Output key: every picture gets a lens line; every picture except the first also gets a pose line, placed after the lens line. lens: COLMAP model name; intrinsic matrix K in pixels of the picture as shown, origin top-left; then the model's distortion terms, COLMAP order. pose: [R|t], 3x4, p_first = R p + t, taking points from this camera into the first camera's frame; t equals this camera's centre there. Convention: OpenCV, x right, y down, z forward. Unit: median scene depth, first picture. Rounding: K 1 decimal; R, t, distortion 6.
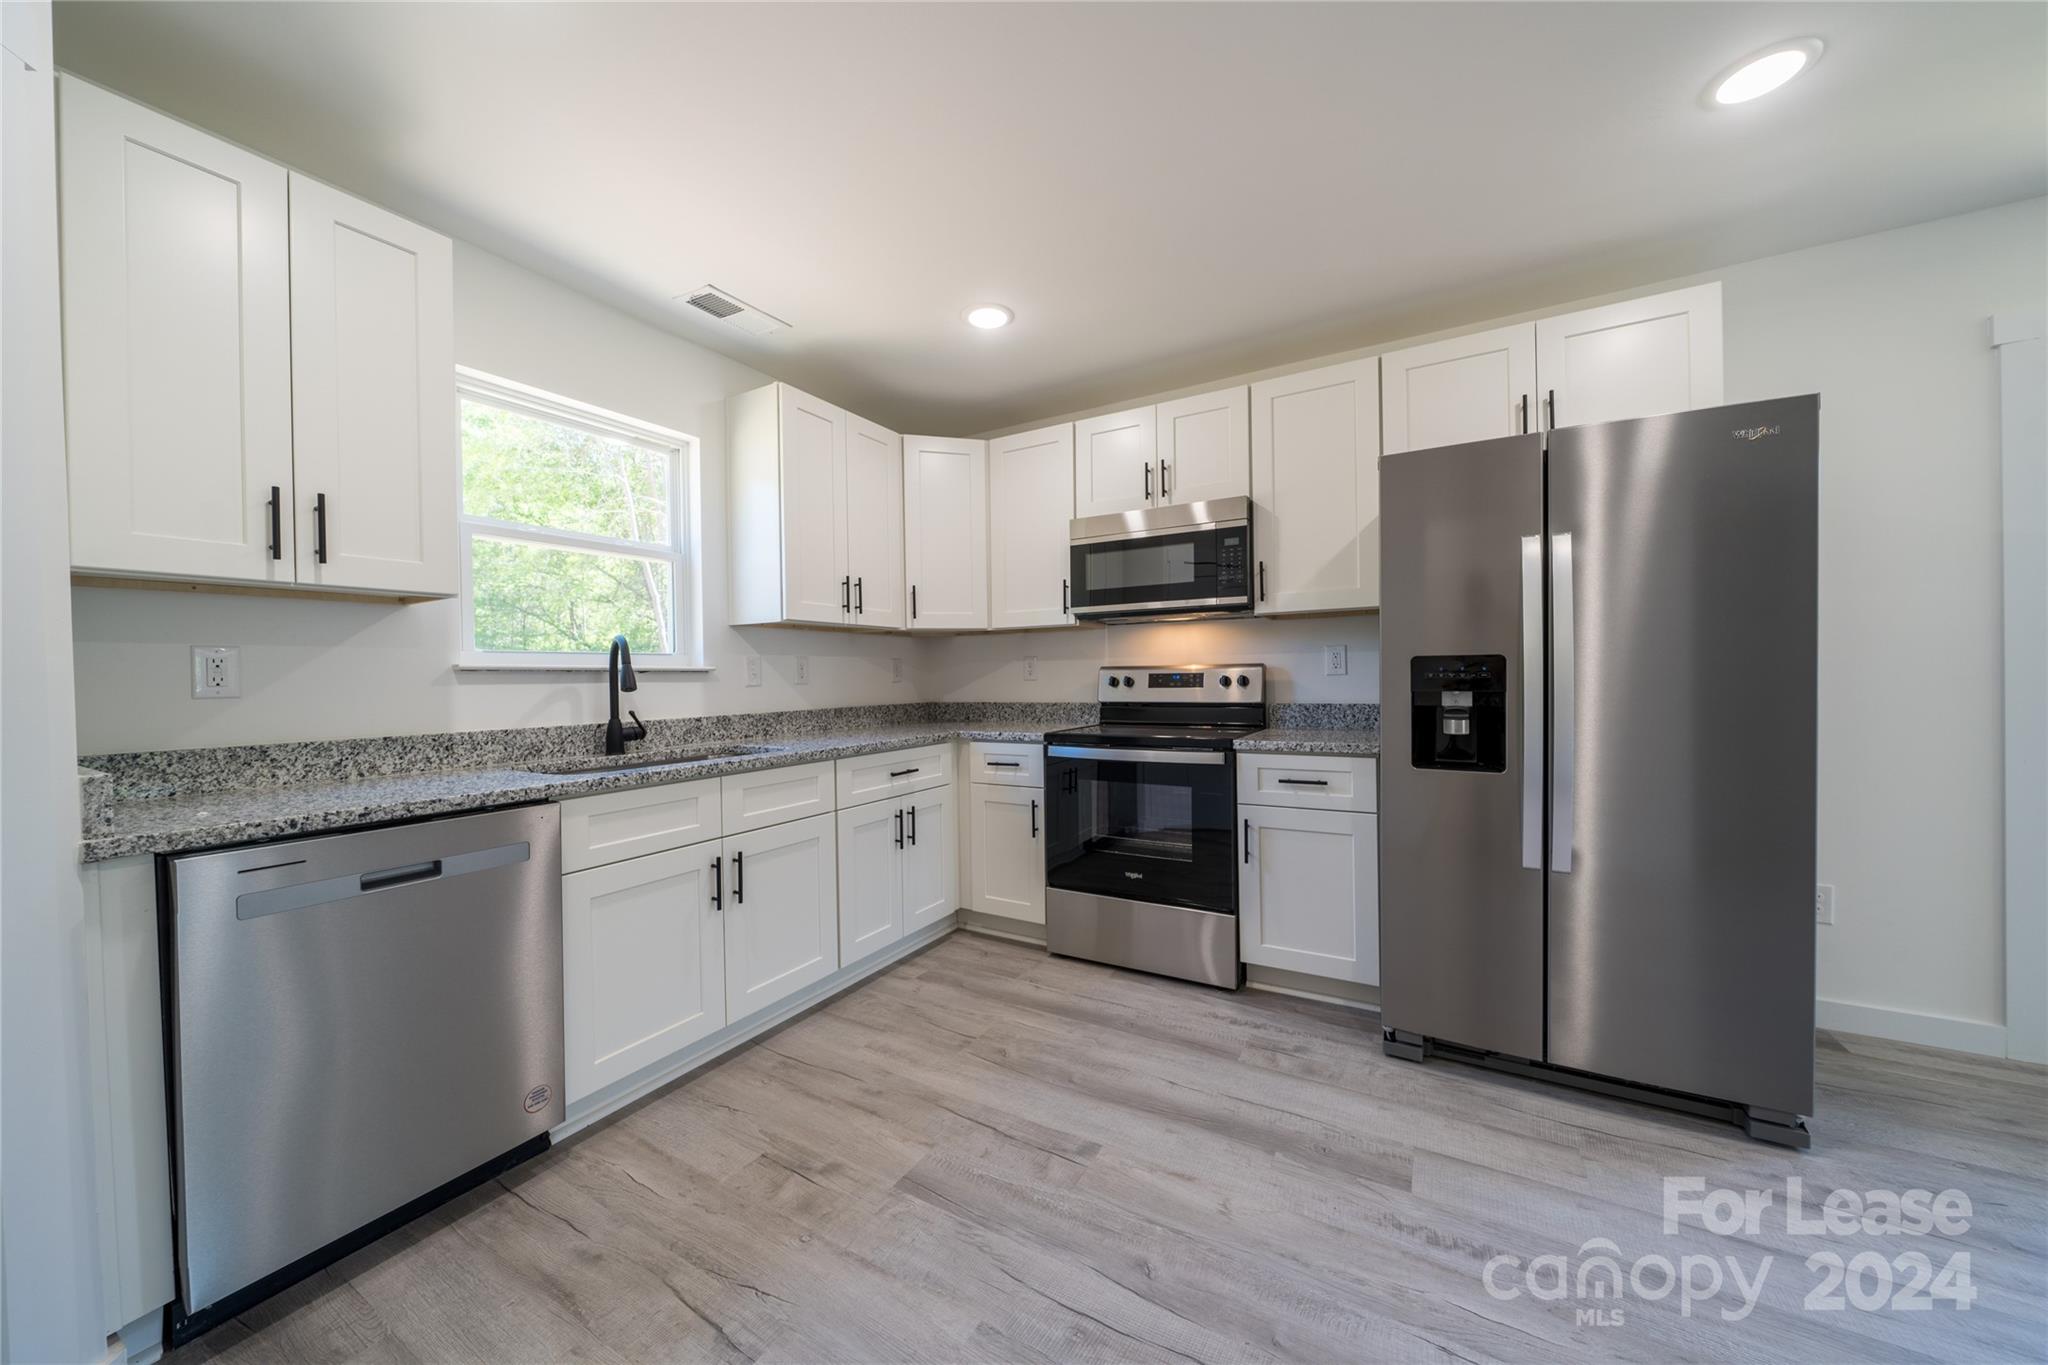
lens RADIAL K [[705.6, 0, 1026.4], [0, 705.6, 683.3], [0, 0, 1]] dist [-0.005798, -0.000283]
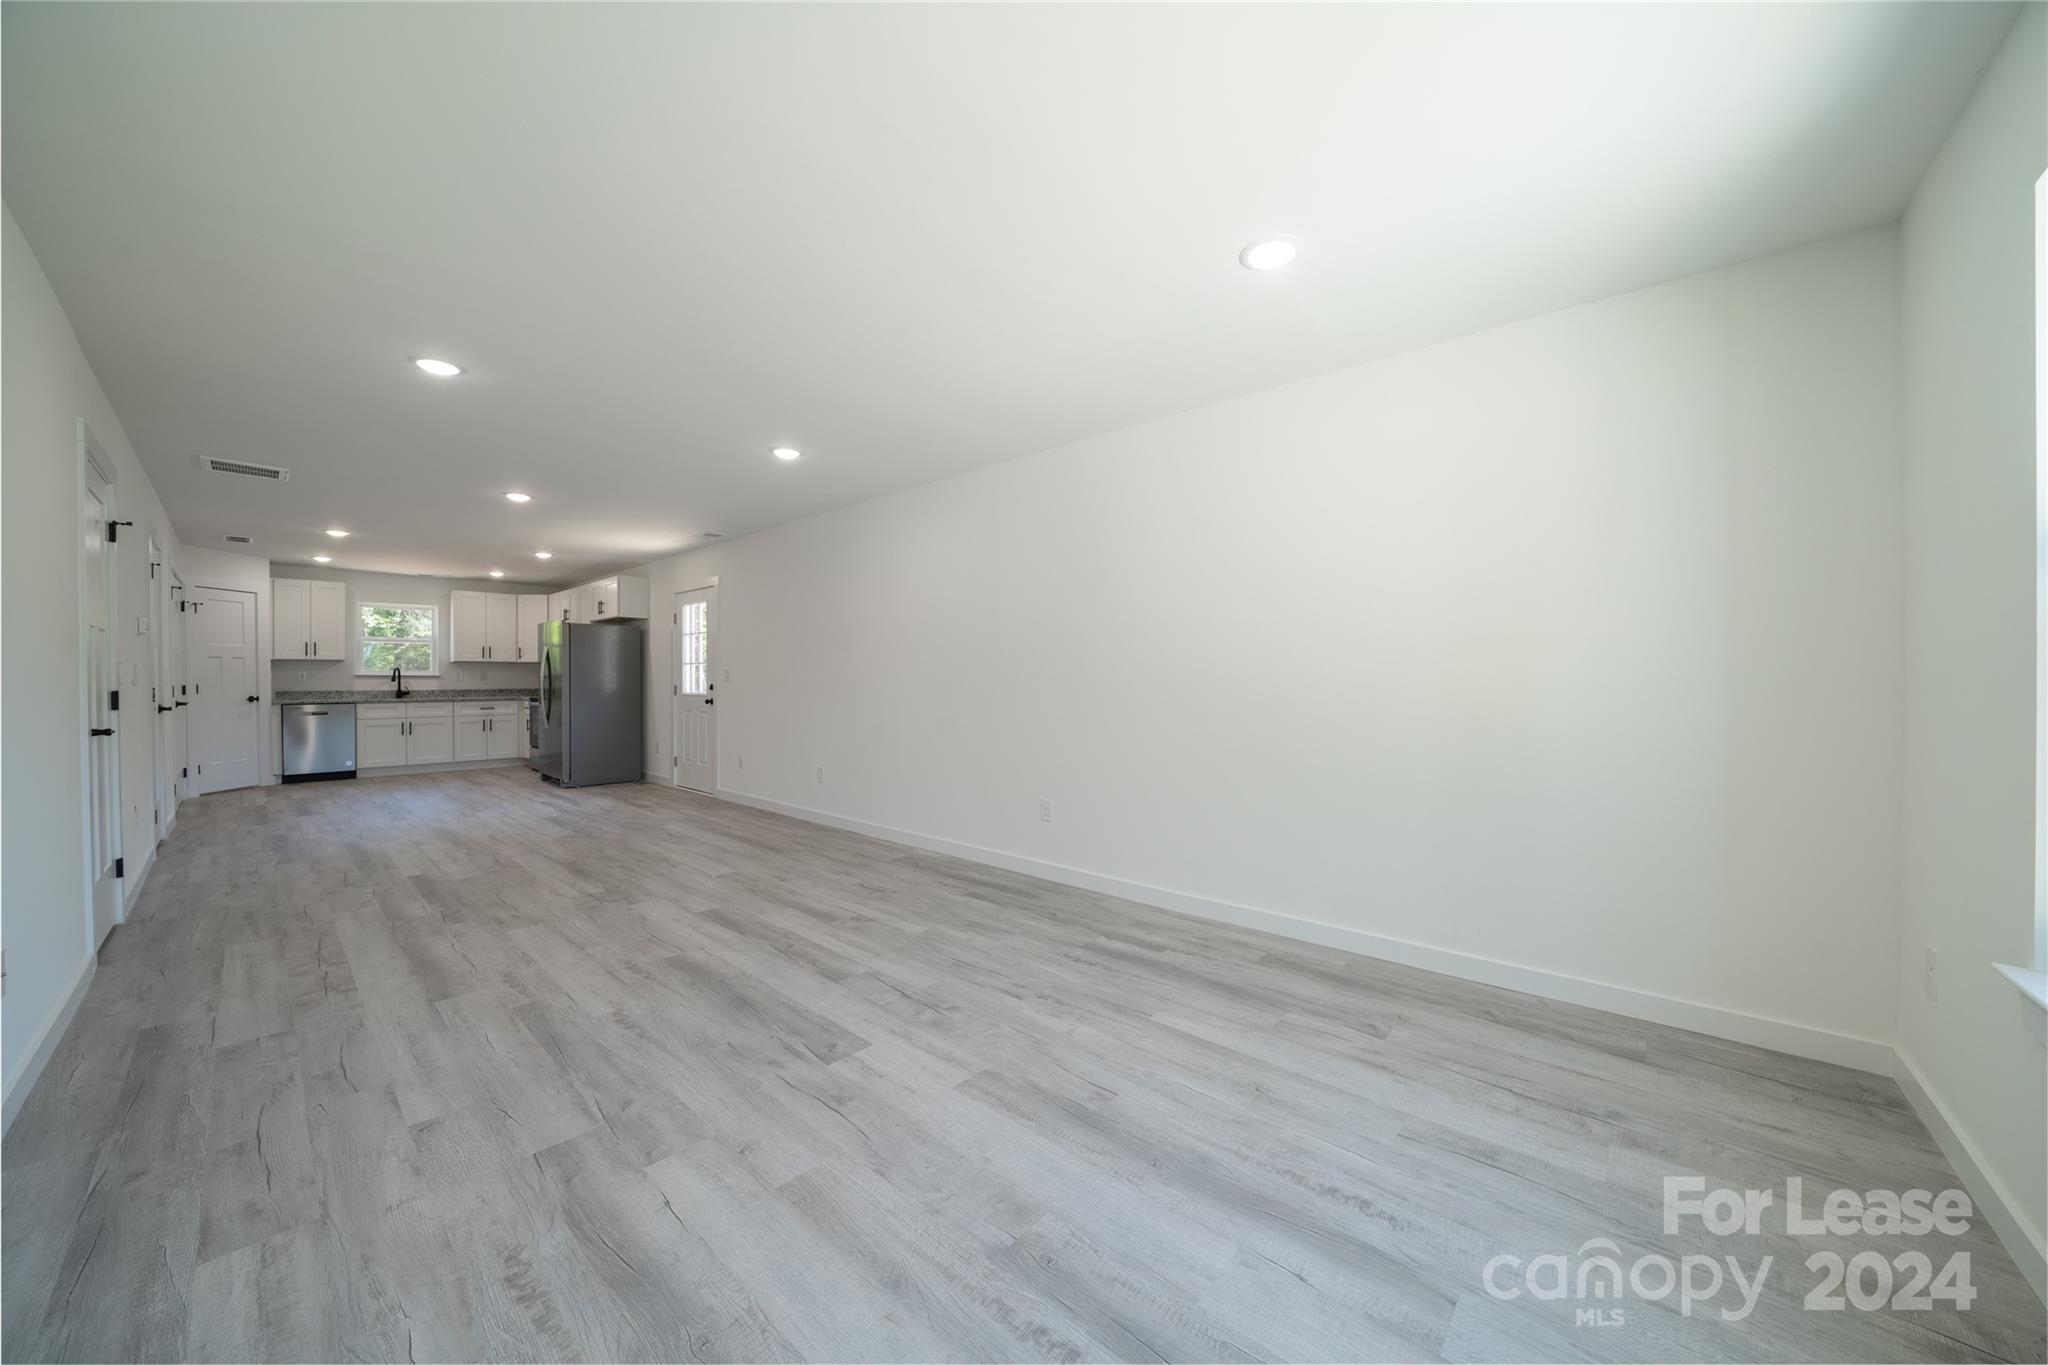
lens RADIAL K [[705.6, 0, 1010.9], [0, 705.6, 691.7], [0, 0, 1]] dist [-0.005798, -0.000283]
pose [[0.978801, 0.021753, -0.203653, 3.259256], [-0.020094, 0.999746, 0.010213, -0.037212], [0.203824, -0.005904, 0.978990, -1.940053]]
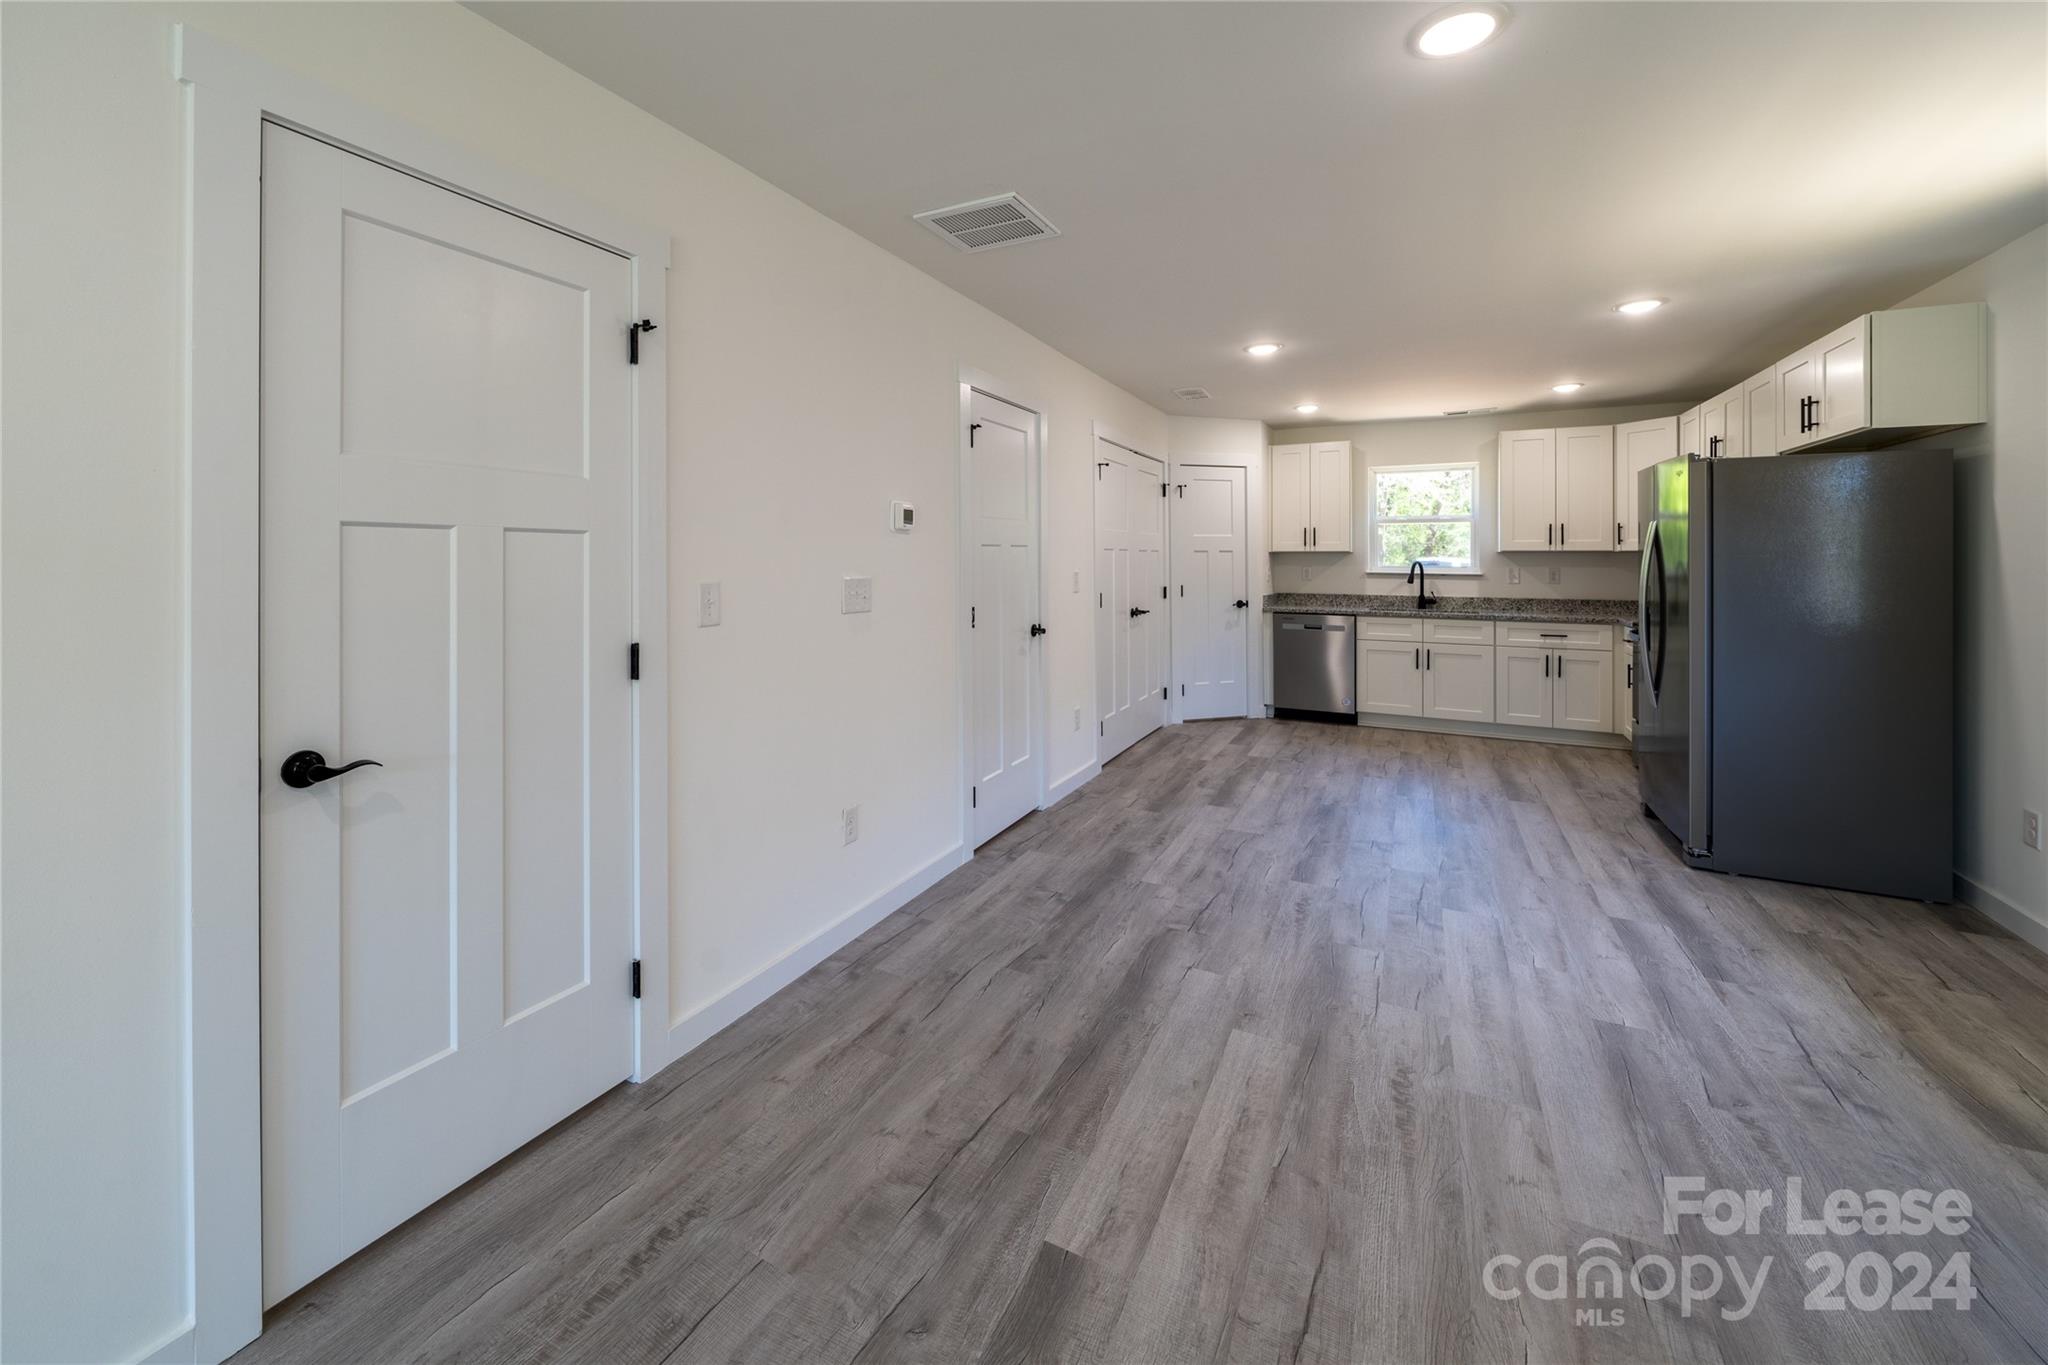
lens RADIAL K [[813.6, 0, 950.5], [0, 813.6, 548.3], [0, 0, 1]] dist [-0.004813, -0.001584]
pose [[0.008663, 0.003938, -0.999955, 2.124137], [-0.014521, 0.999887, 0.003812, -0.092469], [0.999857, 0.014487, 0.008720, -0.632337]]
